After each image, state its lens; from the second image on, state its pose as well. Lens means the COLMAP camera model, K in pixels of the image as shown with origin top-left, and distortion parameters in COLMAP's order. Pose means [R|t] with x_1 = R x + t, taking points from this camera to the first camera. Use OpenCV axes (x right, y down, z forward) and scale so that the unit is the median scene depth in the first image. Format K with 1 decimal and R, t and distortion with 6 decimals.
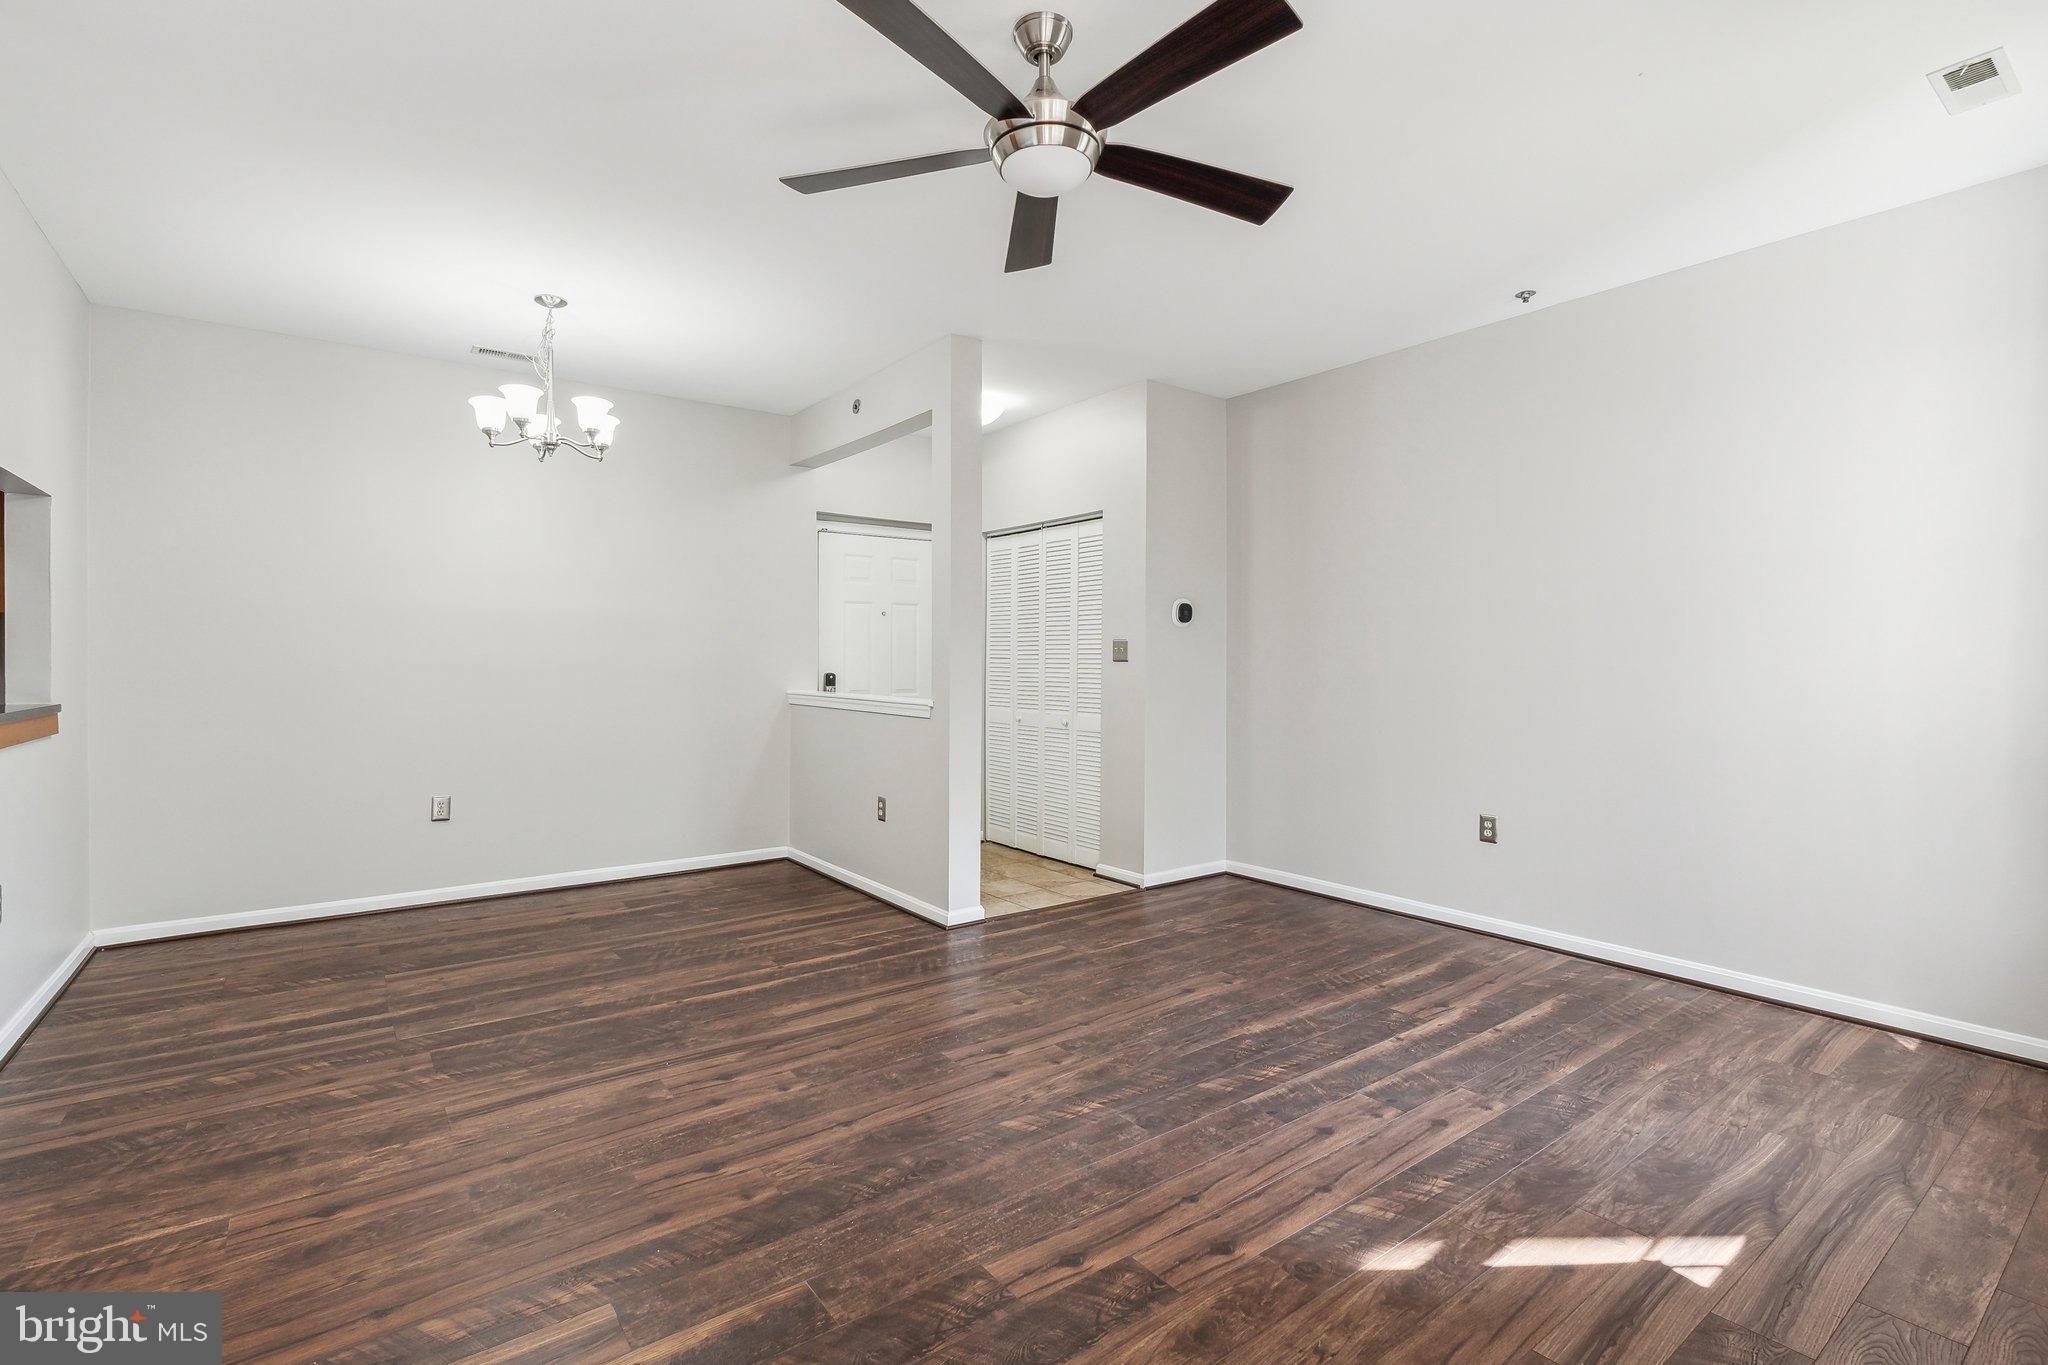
lens RADIAL K [[944.5, 0, 1022.6], [0, 944.5, 660.6], [0, 0, 1]] dist [-0.007789, 0.000014]
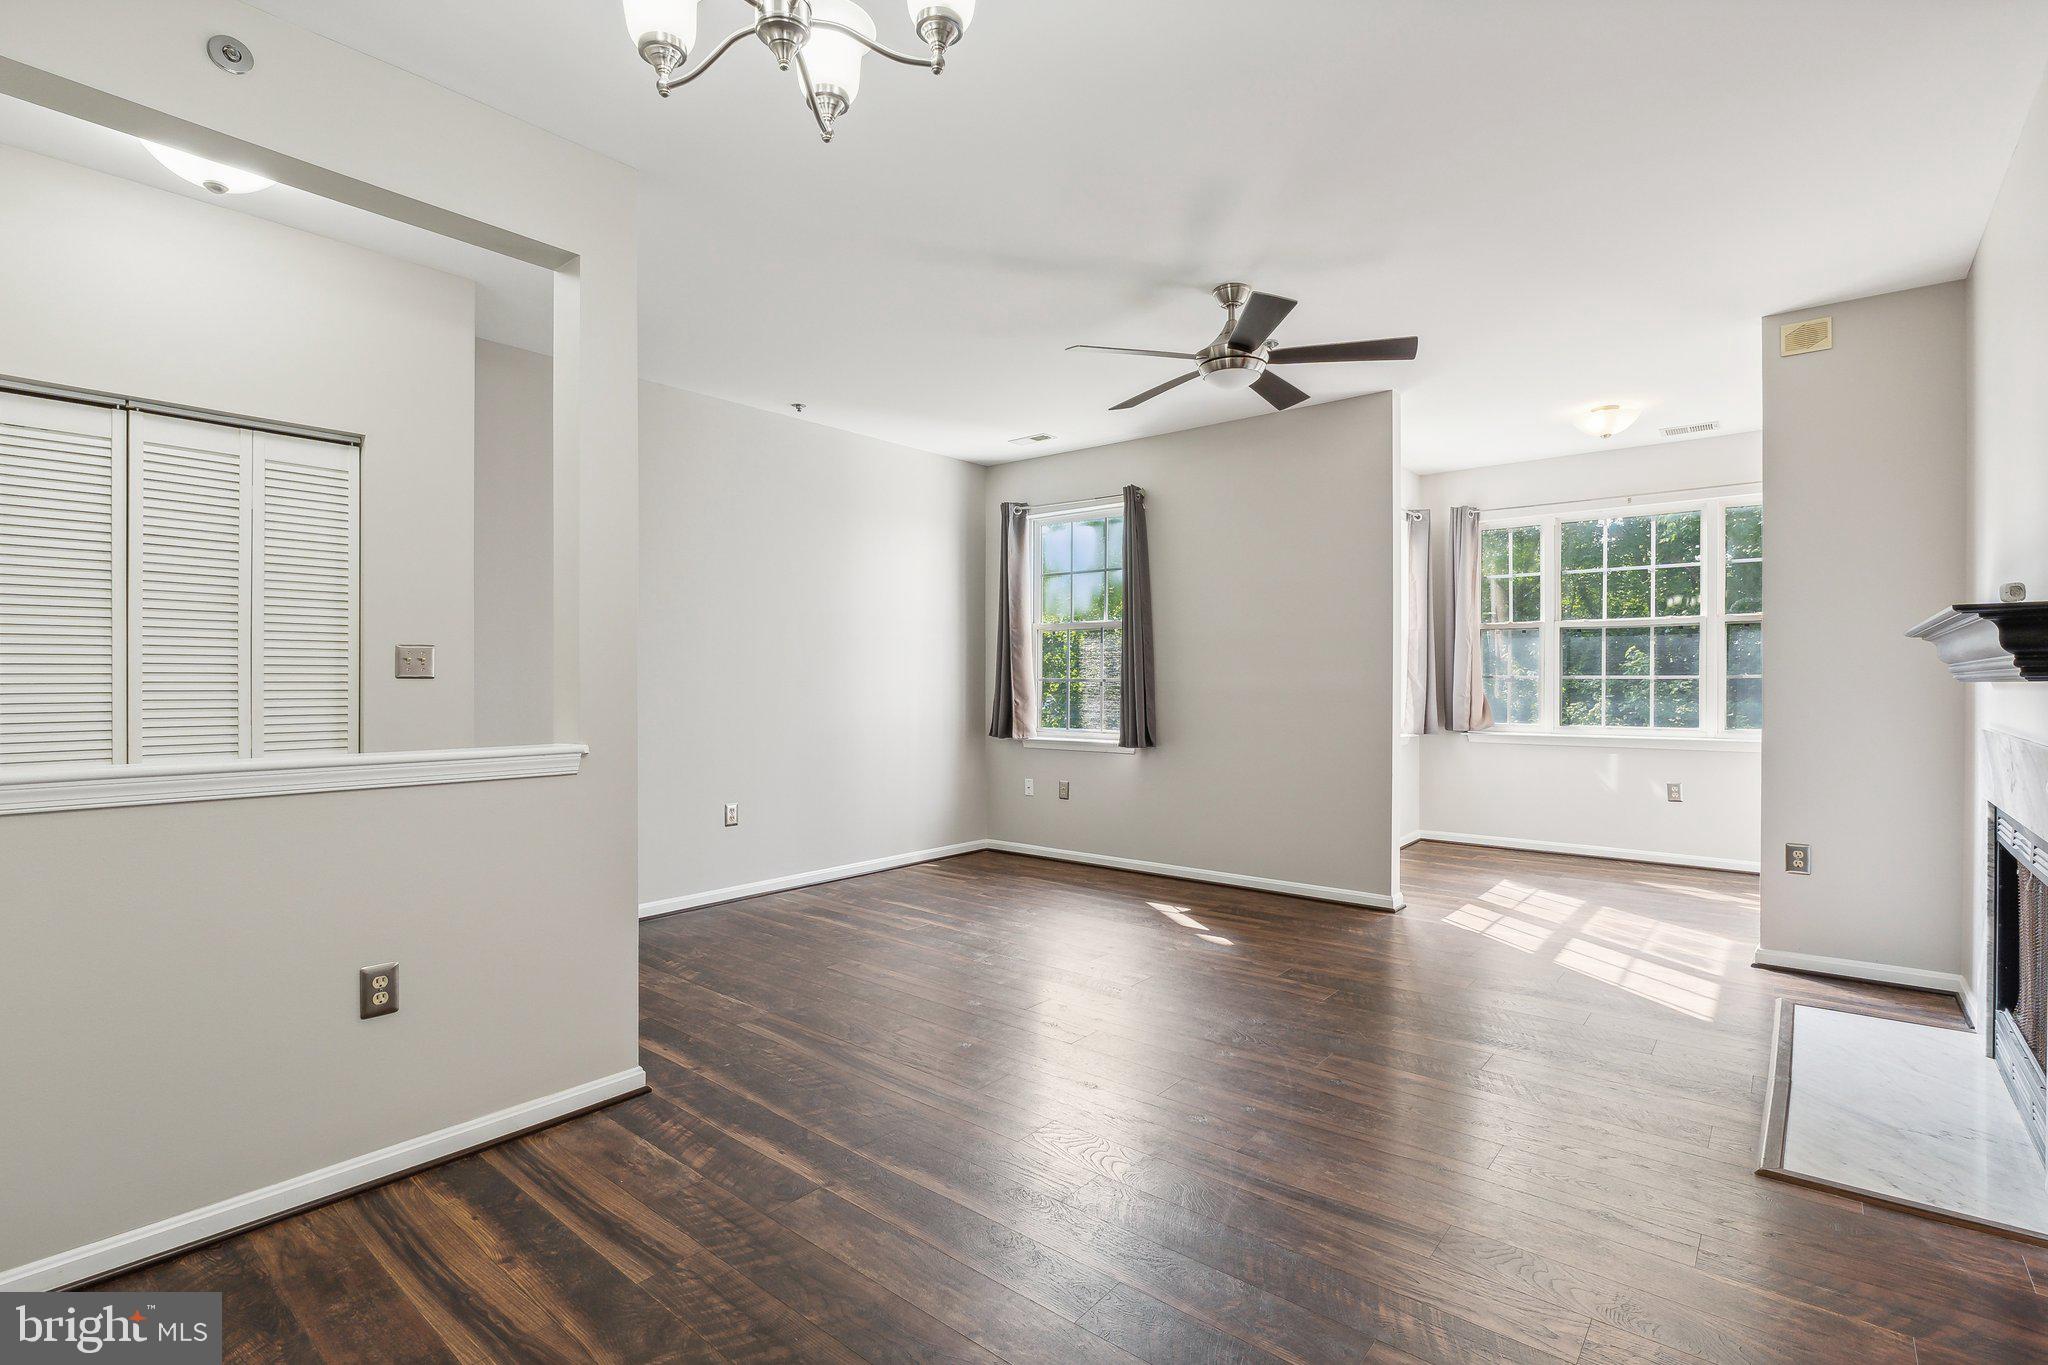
lens RADIAL K [[951.5, 0, 1024.0], [0, 951.5, 682.5], [0, 0, 1]] dist [-0.000497, -0.000101]
pose [[-0.236930, -0.005638, 0.971510, -1.111267], [-0.000606, 0.999984, 0.005655, 0.000444], [-0.971527, 0.000751, -0.236930, 1.297788]]
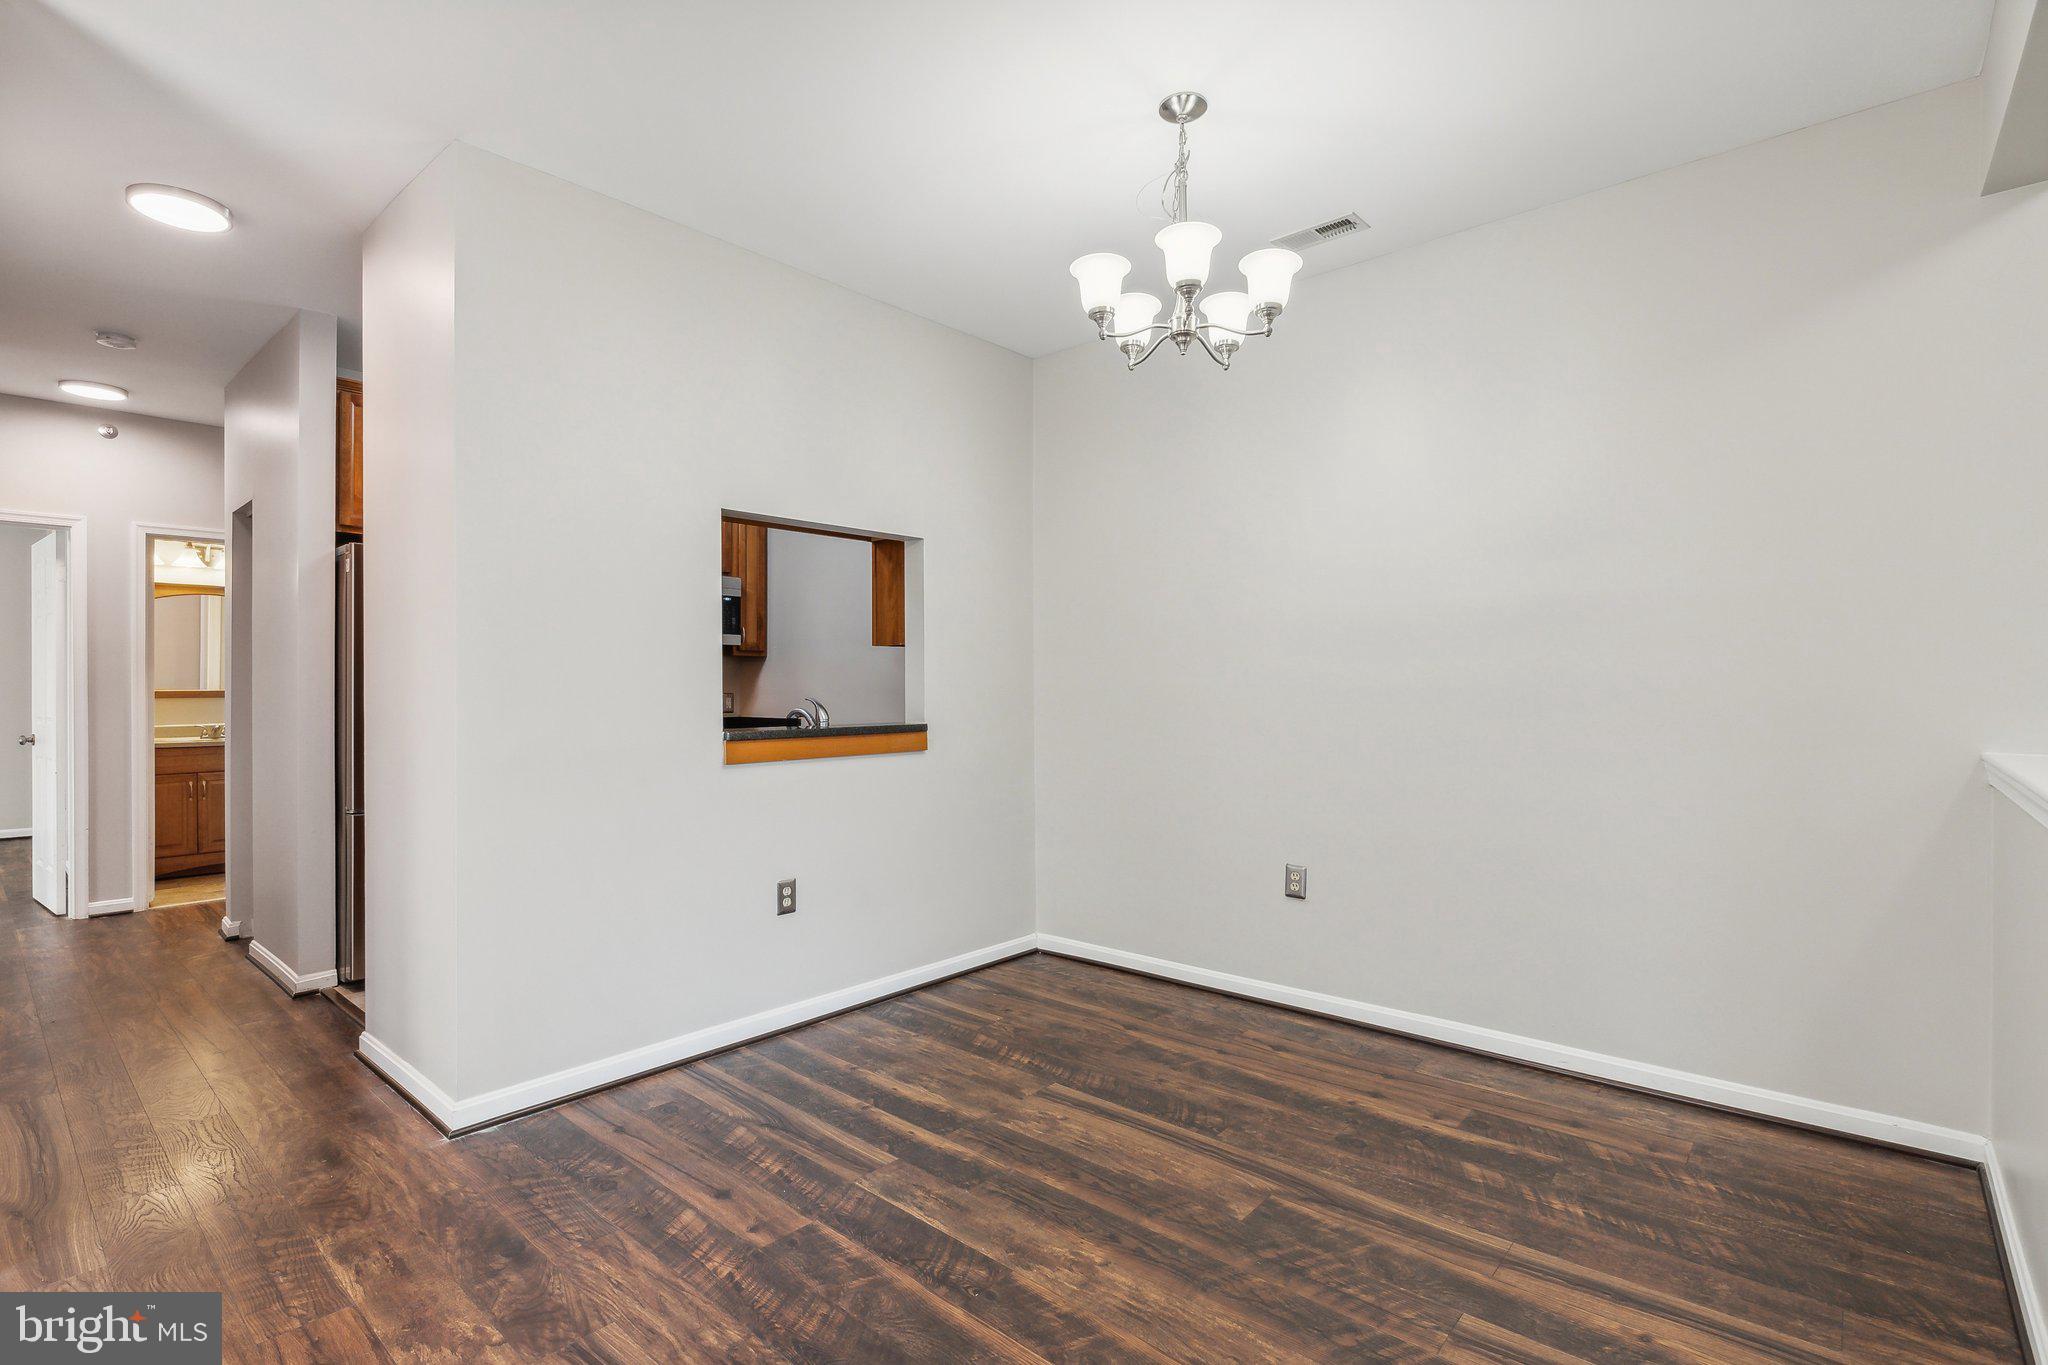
lens RADIAL K [[952.9, 0, 1020.5], [0, 952.9, 682.5], [0, 0, 1]] dist [-0.007477, -0.000316]
pose [[0.206678, -0.008280, -0.978374, 0.121950], [0.005220, 0.999959, -0.007360, 0.005673], [0.978395, -0.003586, 0.206712, 0.992482]]
